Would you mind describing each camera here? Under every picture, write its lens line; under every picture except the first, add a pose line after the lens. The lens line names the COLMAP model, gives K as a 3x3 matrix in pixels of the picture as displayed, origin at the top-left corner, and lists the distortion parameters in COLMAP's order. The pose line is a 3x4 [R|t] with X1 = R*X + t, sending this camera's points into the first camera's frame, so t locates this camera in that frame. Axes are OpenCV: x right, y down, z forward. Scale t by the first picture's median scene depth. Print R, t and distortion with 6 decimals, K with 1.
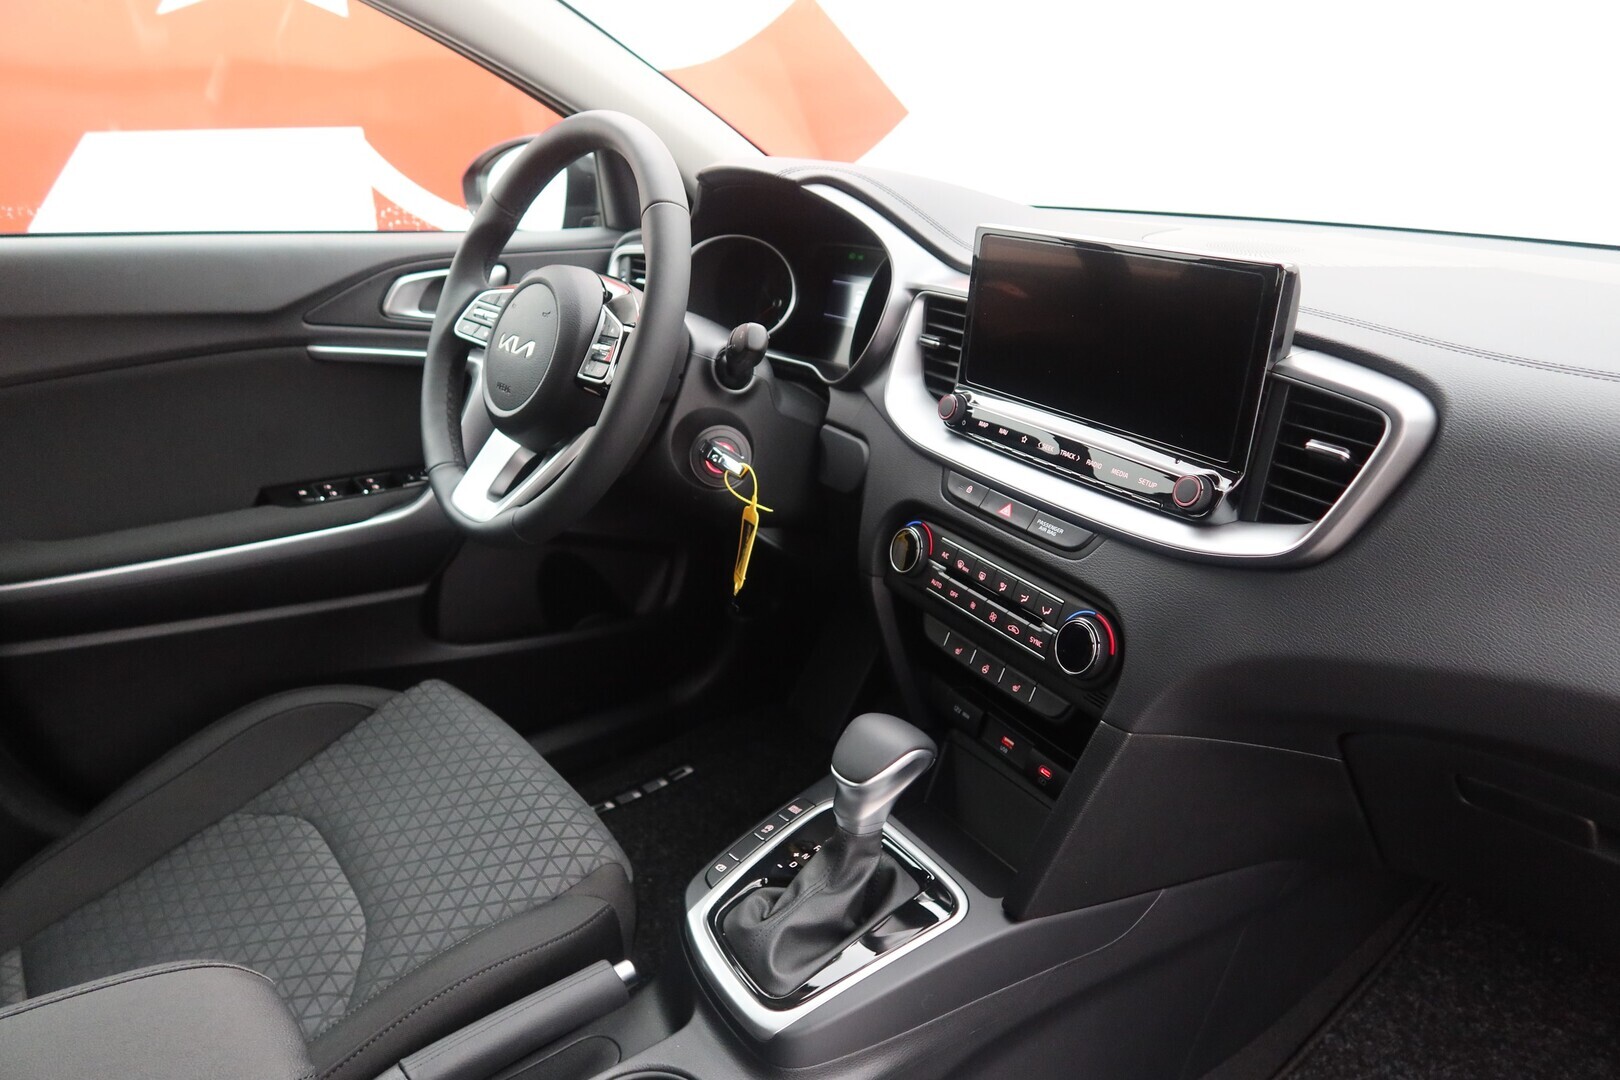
lens RADIAL K [[1079.6, 0, 810.0], [0, 1079.6, 540.0], [0, 0, 1]] dist [-0.023823, 0.003485]
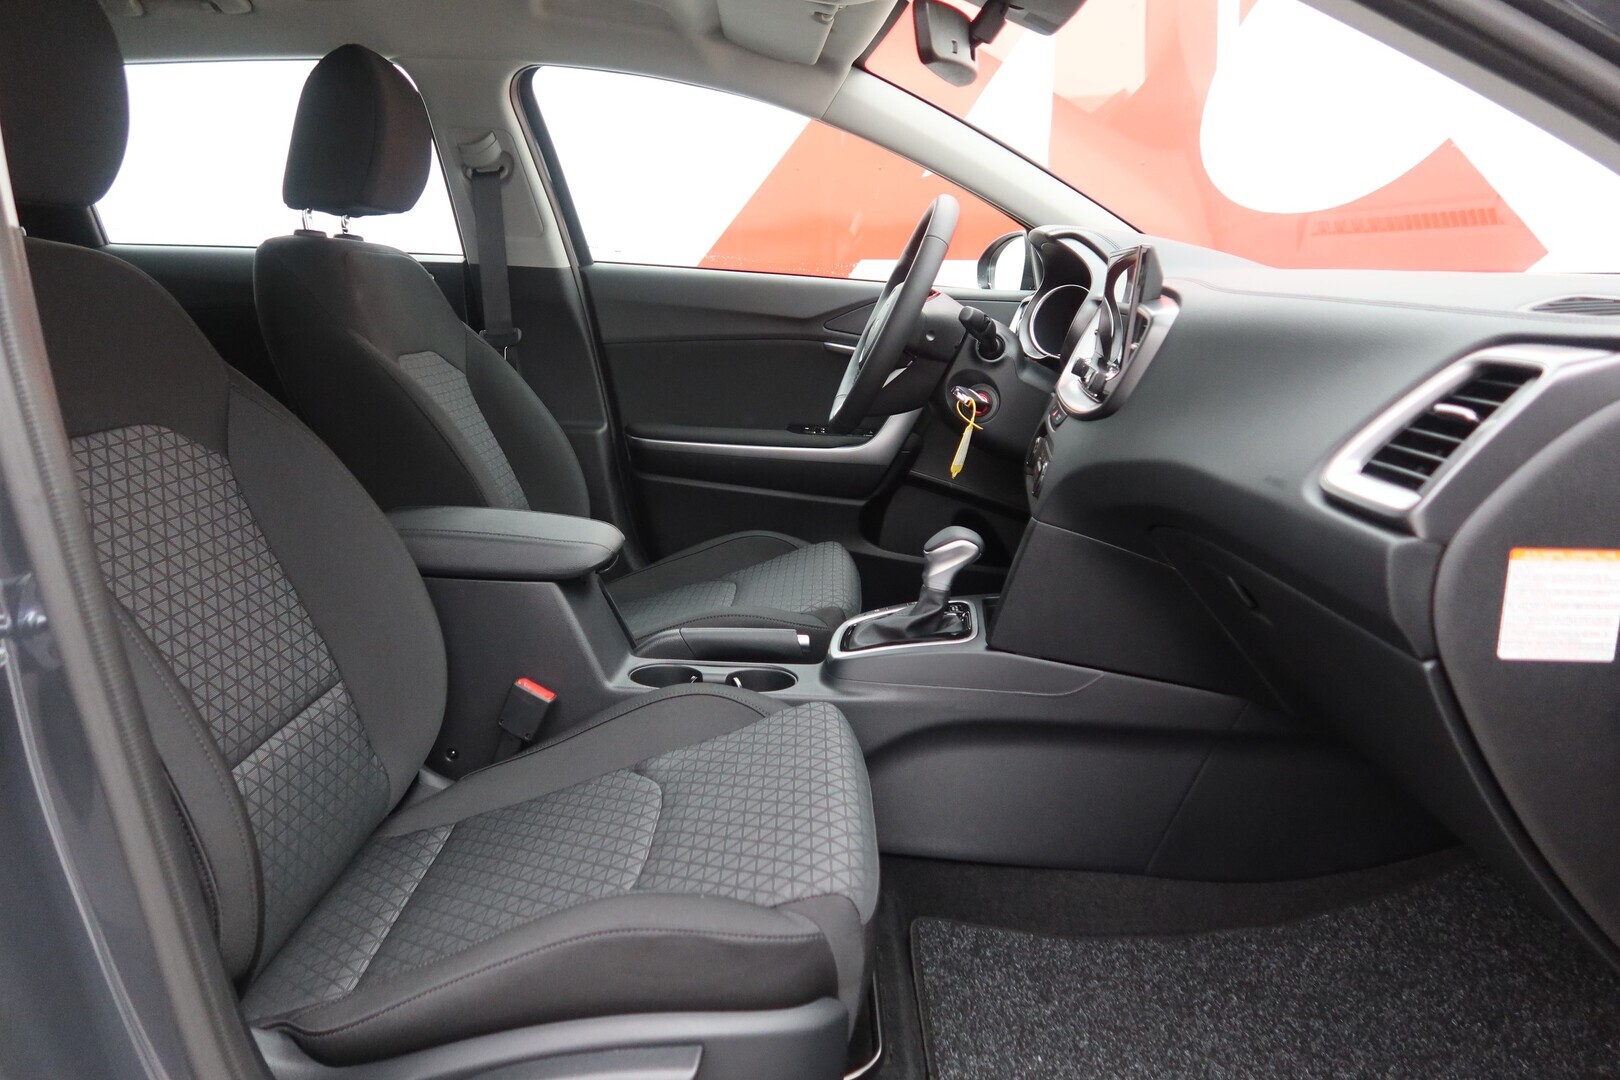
lens RADIAL K [[1093.0, 0, 810.0], [0, 1093.0, 540.0], [0, 0, 1]] dist [-0.104902, 0.000897]
pose [[0.773788, 0.154745, -0.614253, 0.886916], [-0.232998, 0.971250, -0.048832, 0.306407], [0.589037, 0.180905, 0.787597, -0.445456]]
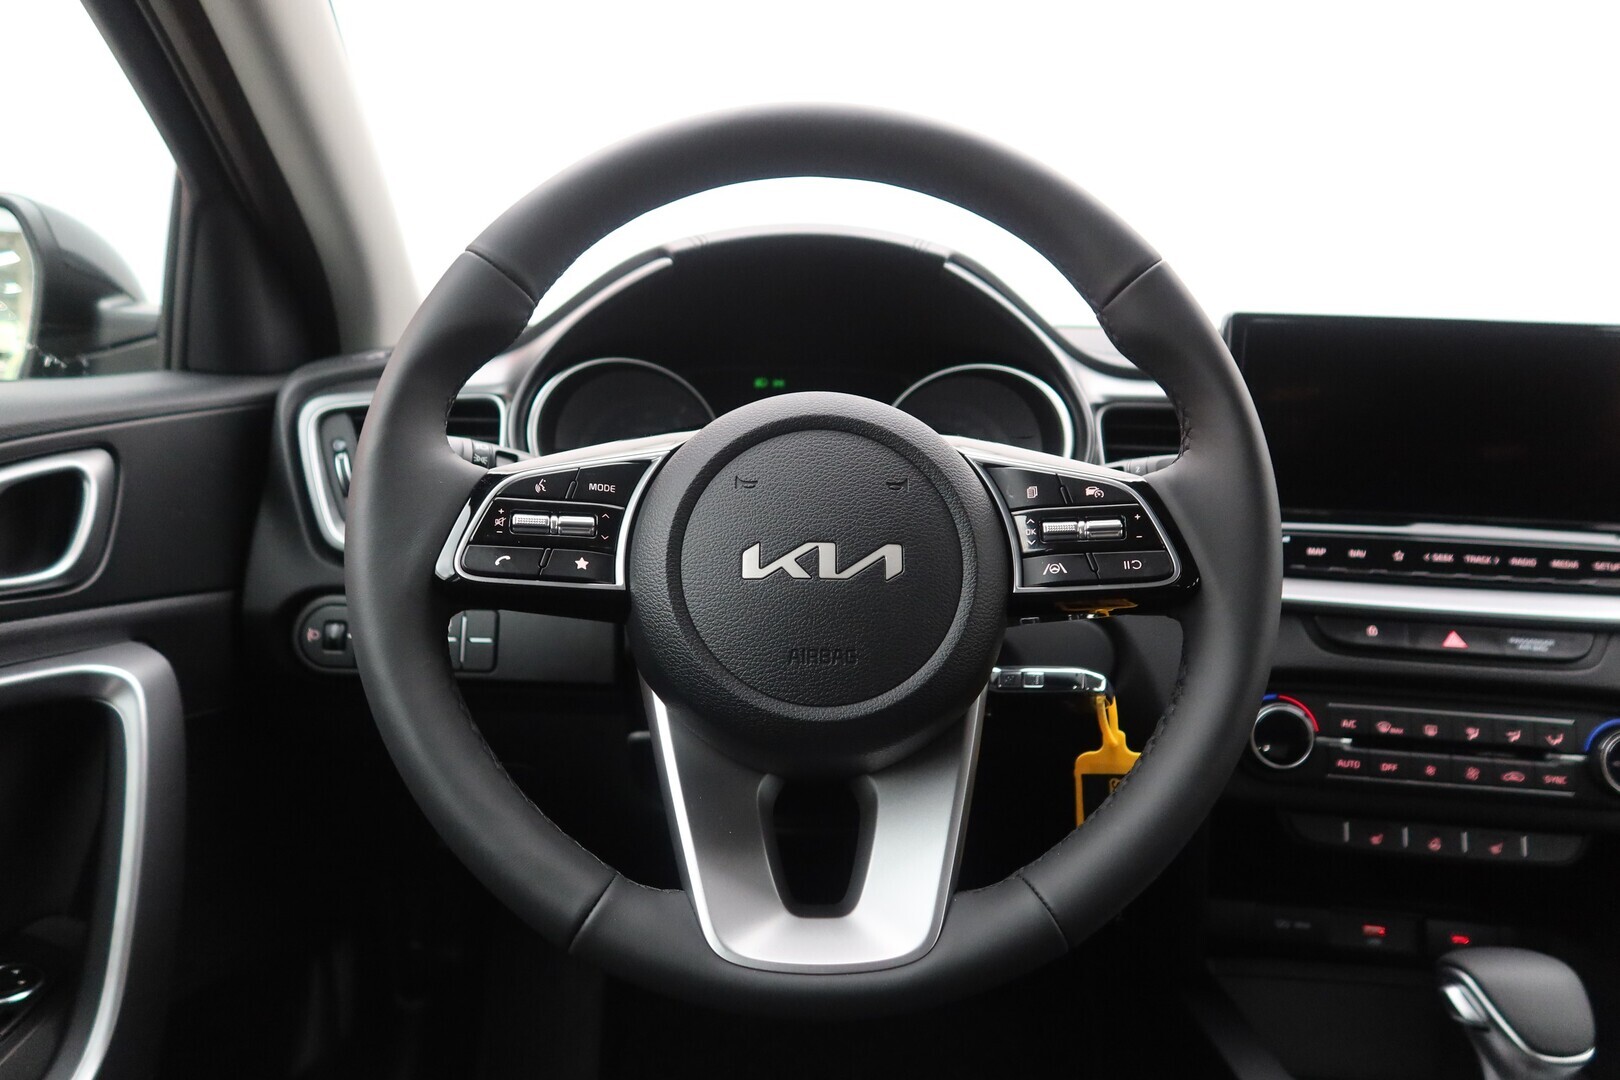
lens RADIAL K [[1079.6, 0, 810.0], [0, 1079.6, 540.0], [0, 0, 1]] dist [-0.023823, 0.003485]
pose [[0.622258, -0.149535, 0.768397, -0.672965], [0.264421, 0.964043, -0.026523, -0.191384], [-0.736802, 0.219684, 0.639423, 0.756616]]
